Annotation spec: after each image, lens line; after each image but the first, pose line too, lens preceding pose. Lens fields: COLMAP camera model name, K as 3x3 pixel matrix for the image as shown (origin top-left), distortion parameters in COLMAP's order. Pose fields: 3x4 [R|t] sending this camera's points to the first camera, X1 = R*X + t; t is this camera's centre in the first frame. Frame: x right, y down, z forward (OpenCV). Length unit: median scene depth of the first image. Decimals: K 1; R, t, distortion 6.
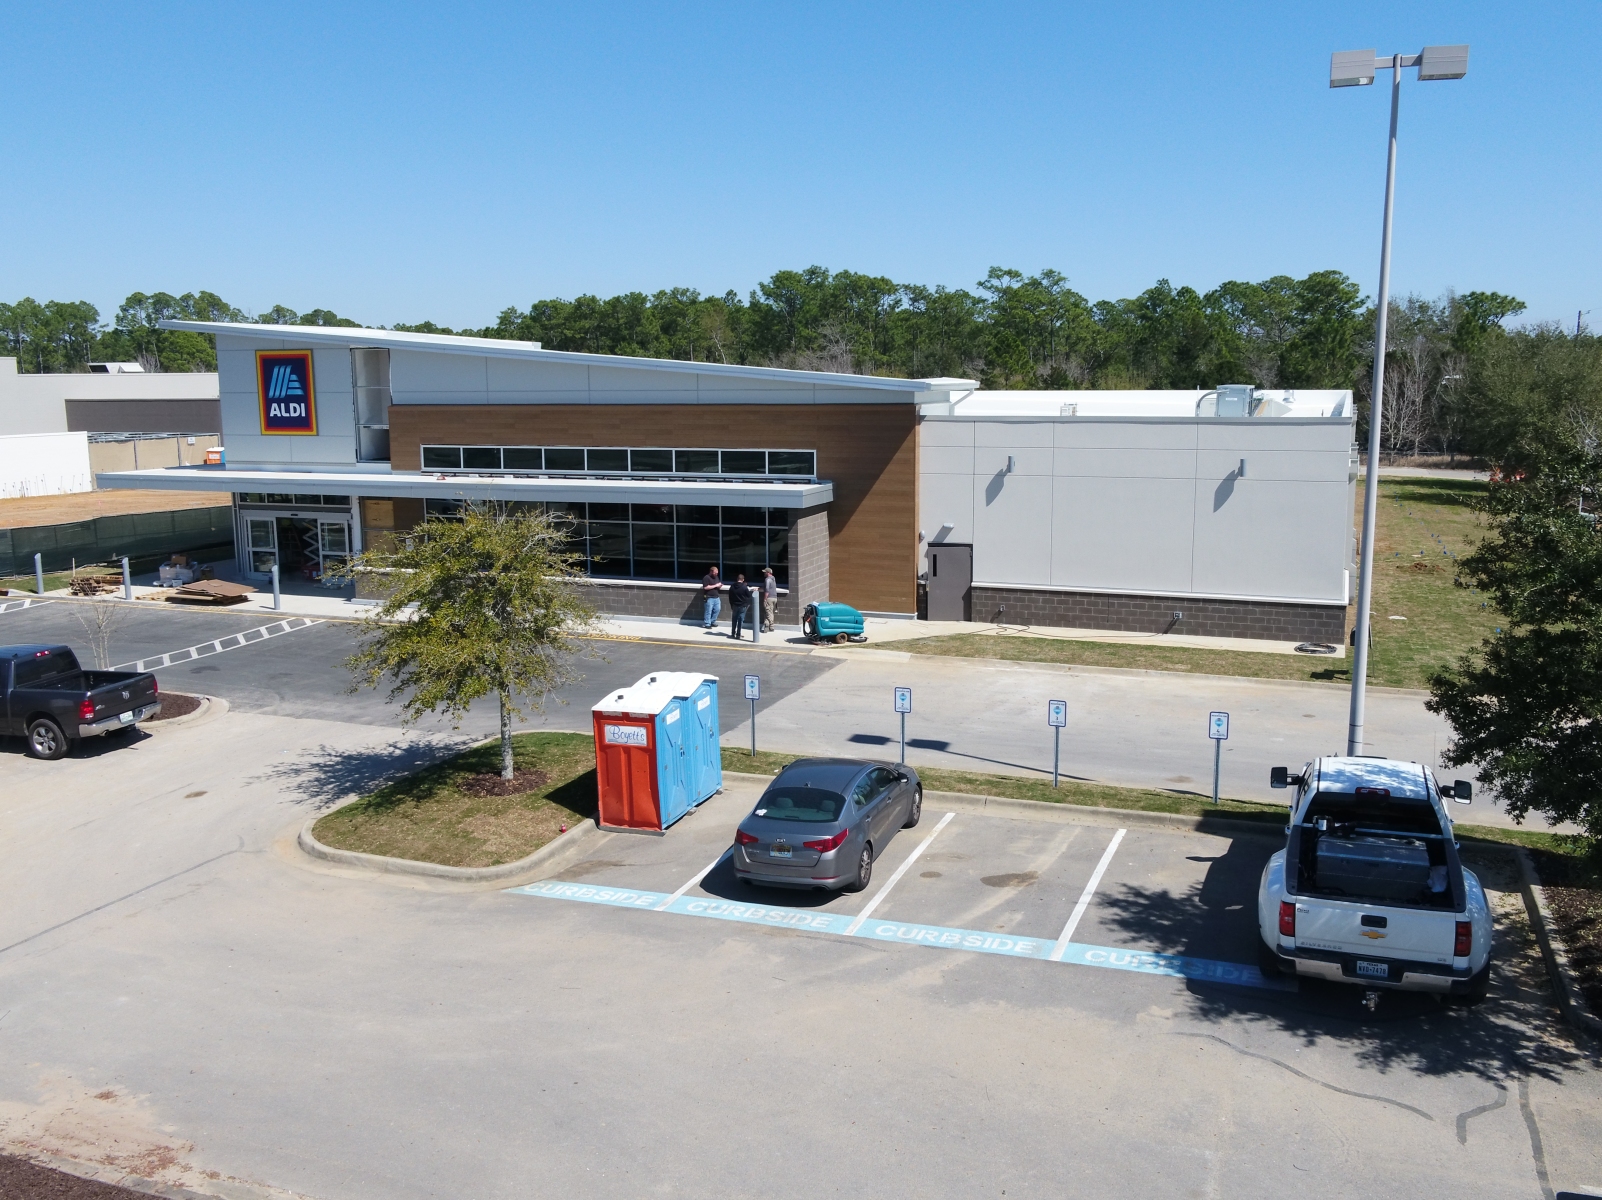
lens RADIAL K [[1381.6, 0, 801.0], [0, 1381.6, 600.0], [0, 0, 1]] dist [-0.007751, 0.009989]
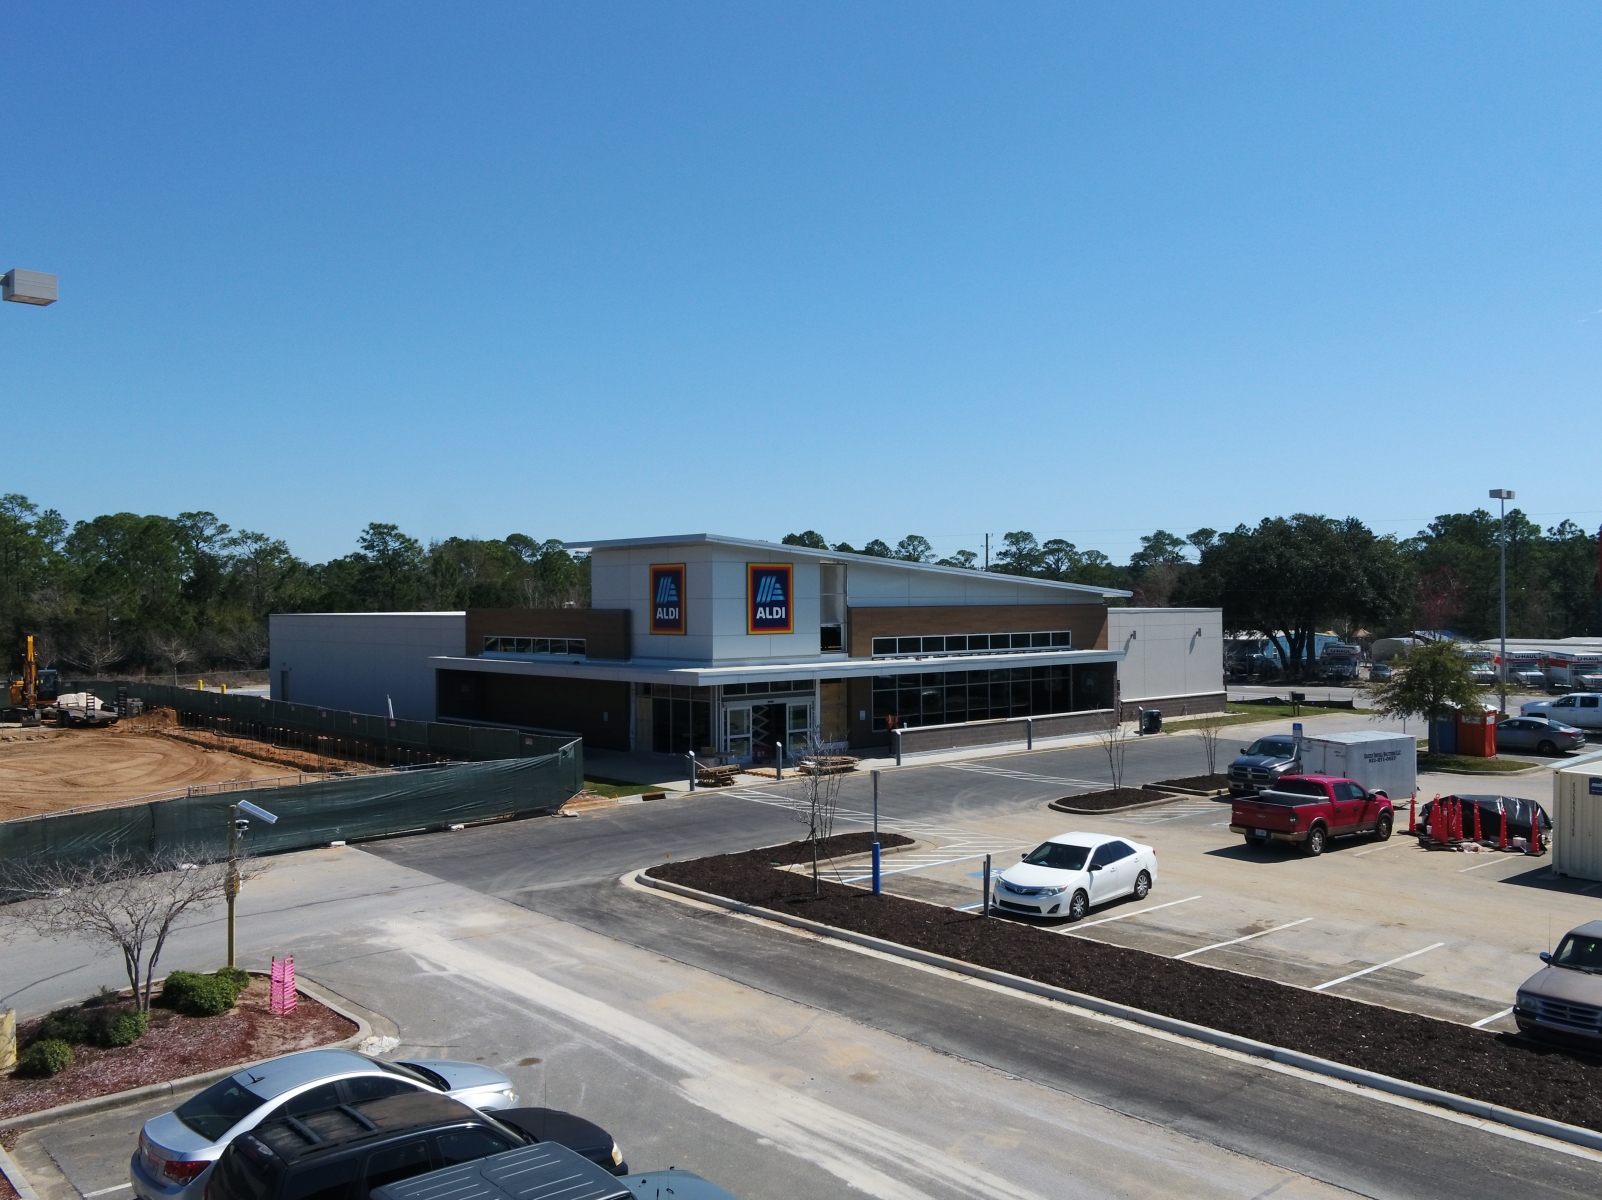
lens RADIAL K [[1381.6, 0, 801.0], [0, 1381.6, 600.0], [0, 0, 1]] dist [-0.007751, 0.009989]
pose [[0.455682, 0.004788, 0.890130, -1.650837], [0.148803, 0.985505, -0.081477, -0.056095], [-0.877617, 0.169581, 0.448365, 0.516828]]
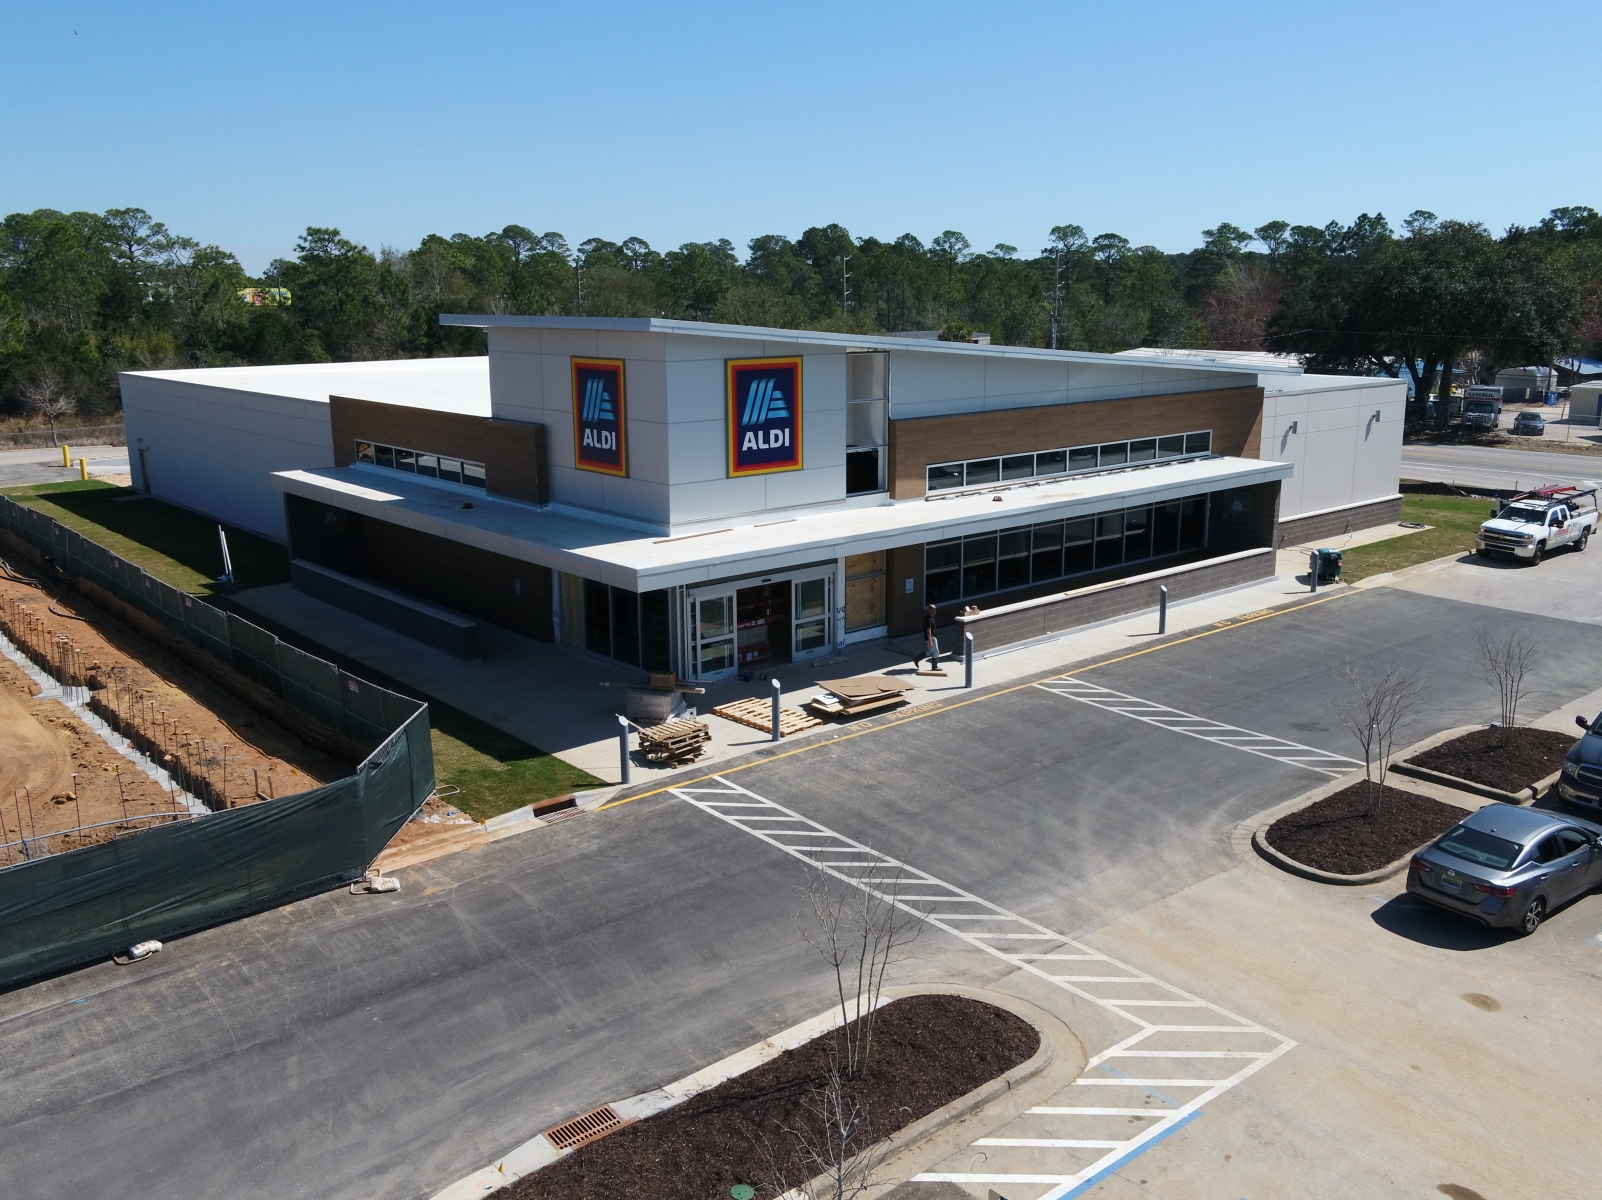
lens RADIAL K [[1381.6, 0, 801.0], [0, 1381.6, 600.0], [0, 0, 1]] dist [-0.007751, 0.009989]
pose [[0.470416, -0.190795, 0.861572, -1.177034], [0.147289, 0.979627, 0.136519, -0.176661], [-0.870066, 0.062679, 0.488934, 0.736086]]
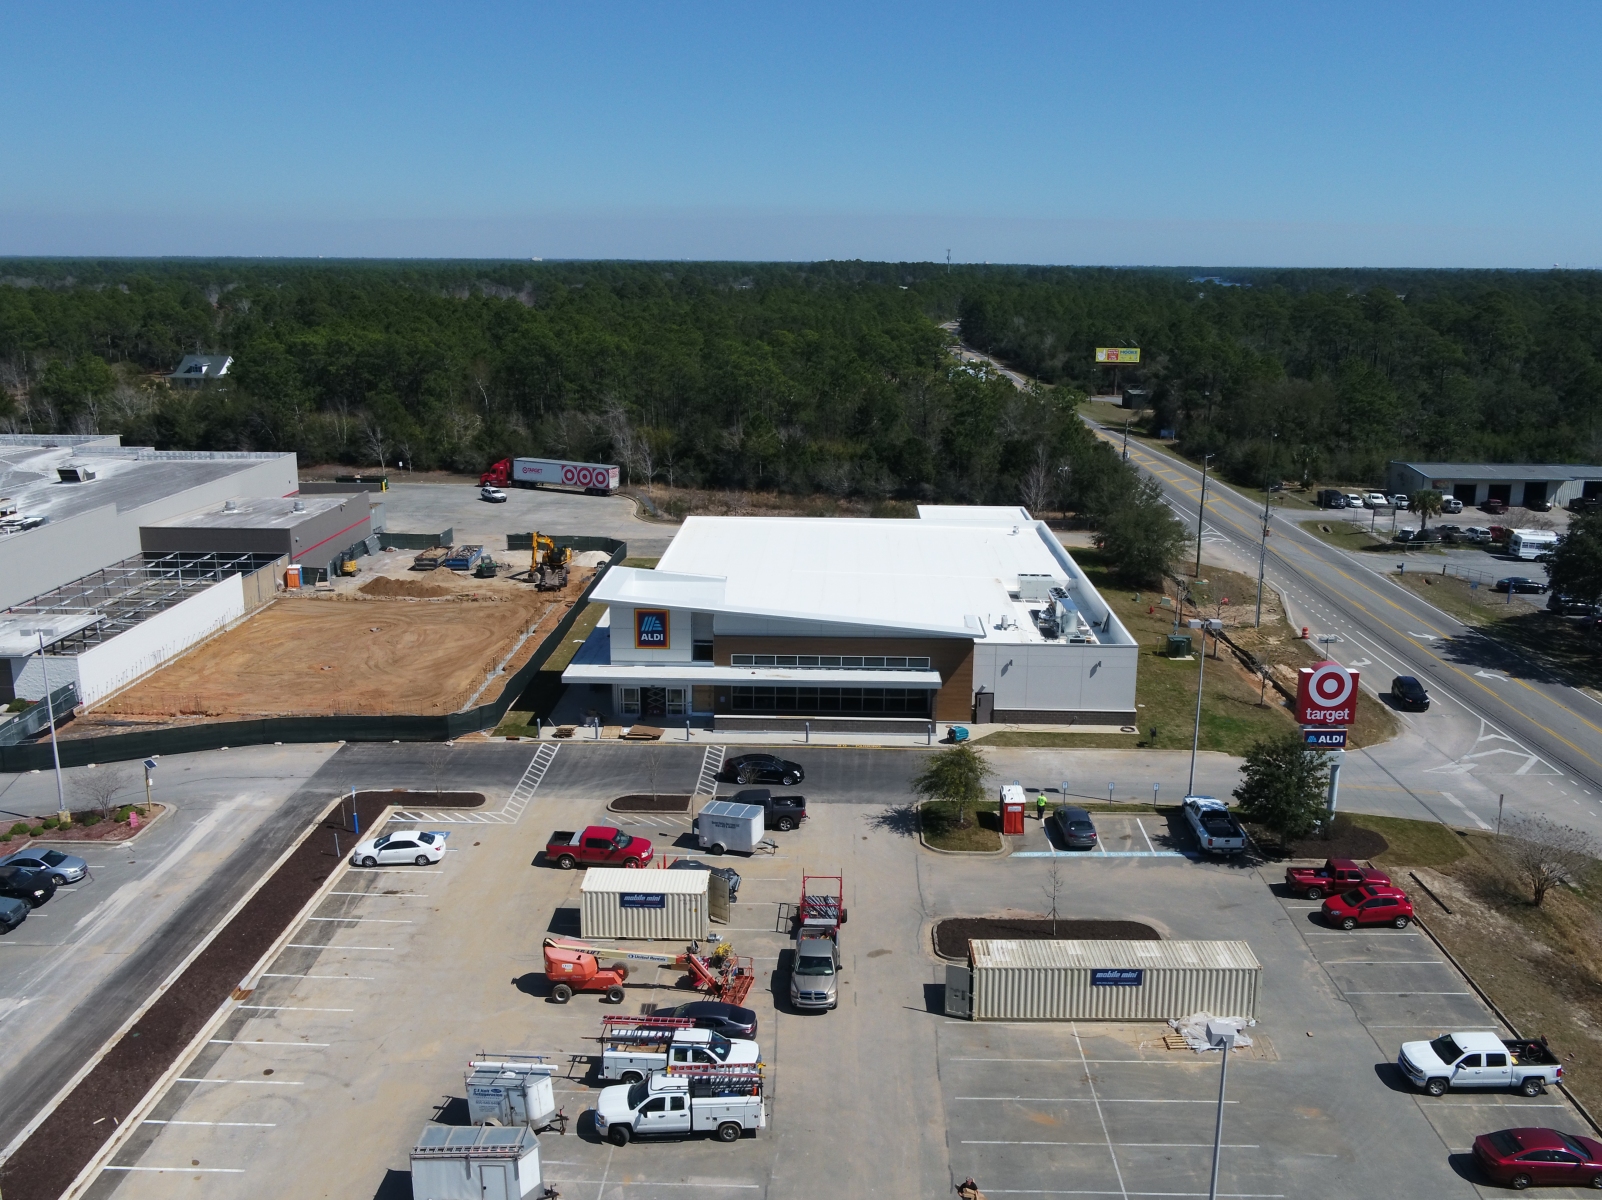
lens RADIAL K [[1381.6, 0, 801.0], [0, 1381.6, 600.0], [0, 0, 1]] dist [-0.007751, 0.009989]
pose [[0.941103, -0.065806, 0.331655, -0.979295], [0.039784, 0.995616, 0.084657, -0.415774], [-0.335771, -0.066476, 0.939595, -1.158444]]
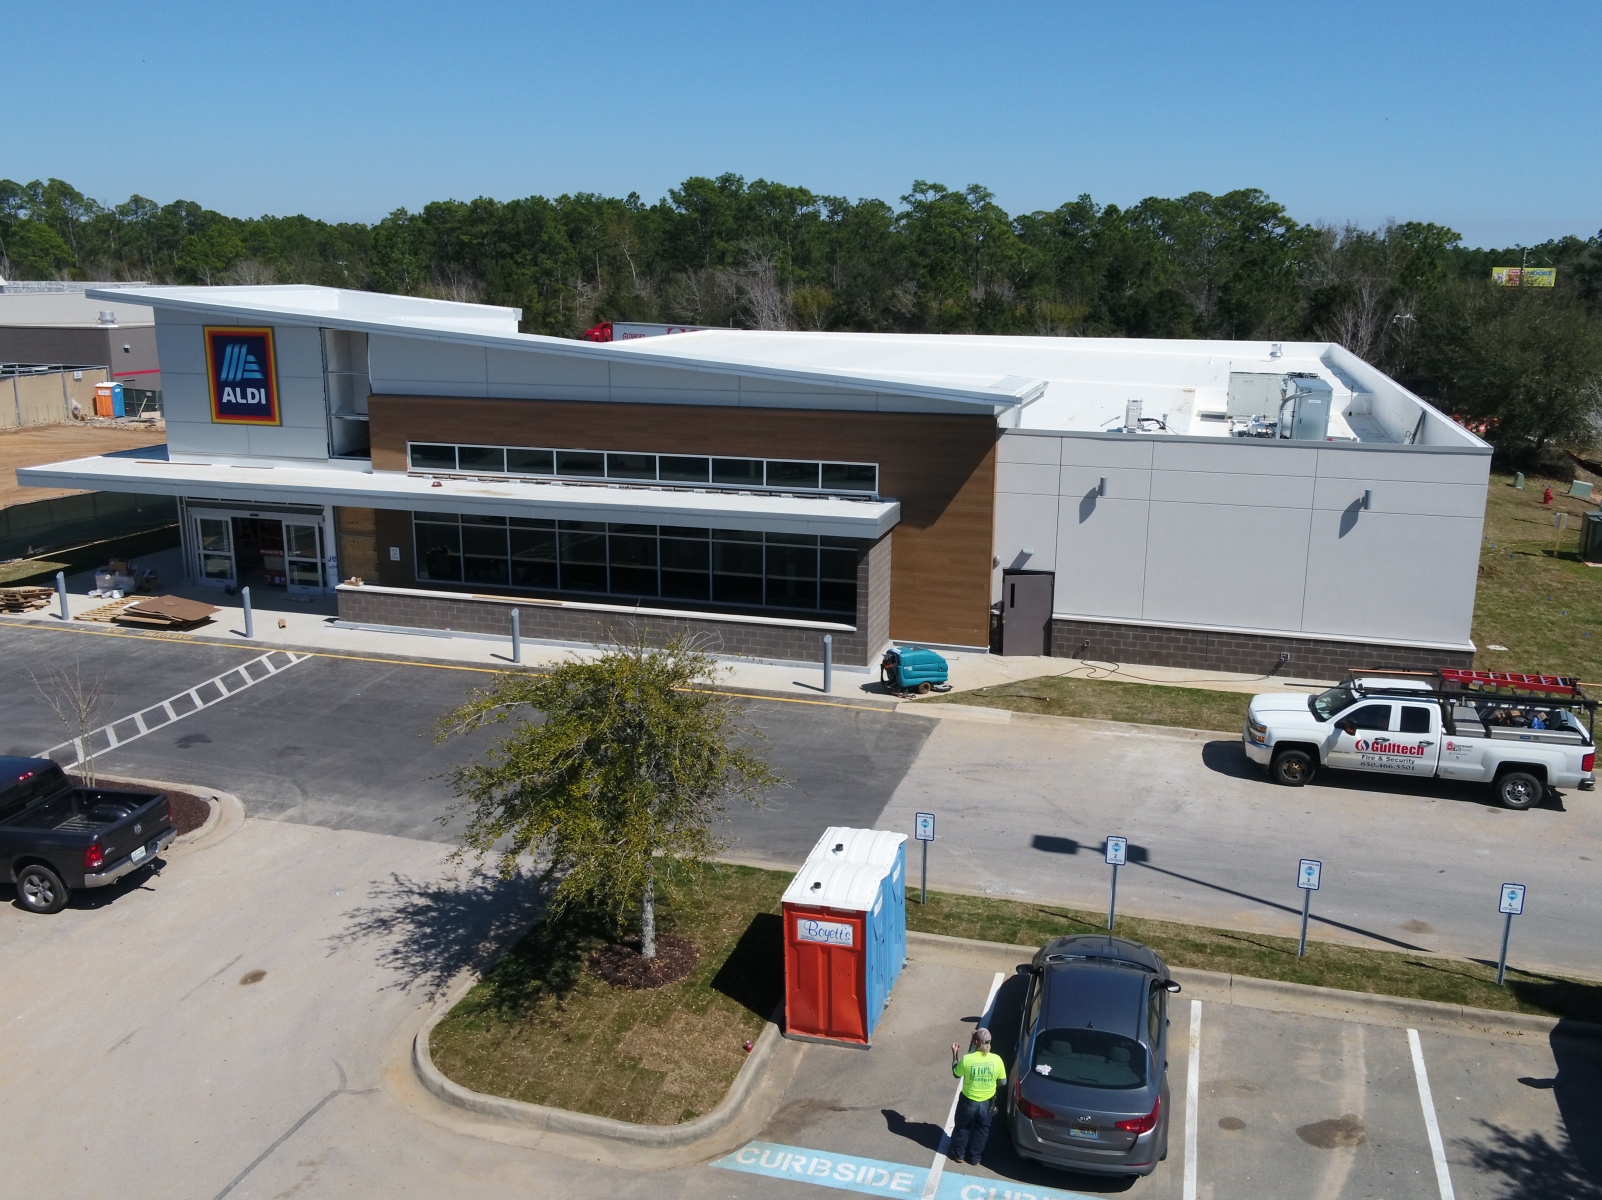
lens RADIAL K [[1381.6, 0, 801.0], [0, 1381.6, 600.0], [0, 0, 1]] dist [-0.007751, 0.009989]
pose [[0.996163, -0.005947, 0.087318, -0.116149], [-0.000624, 0.997181, 0.075033, -0.087248], [-0.087518, -0.074800, 0.993351, 0.114096]]
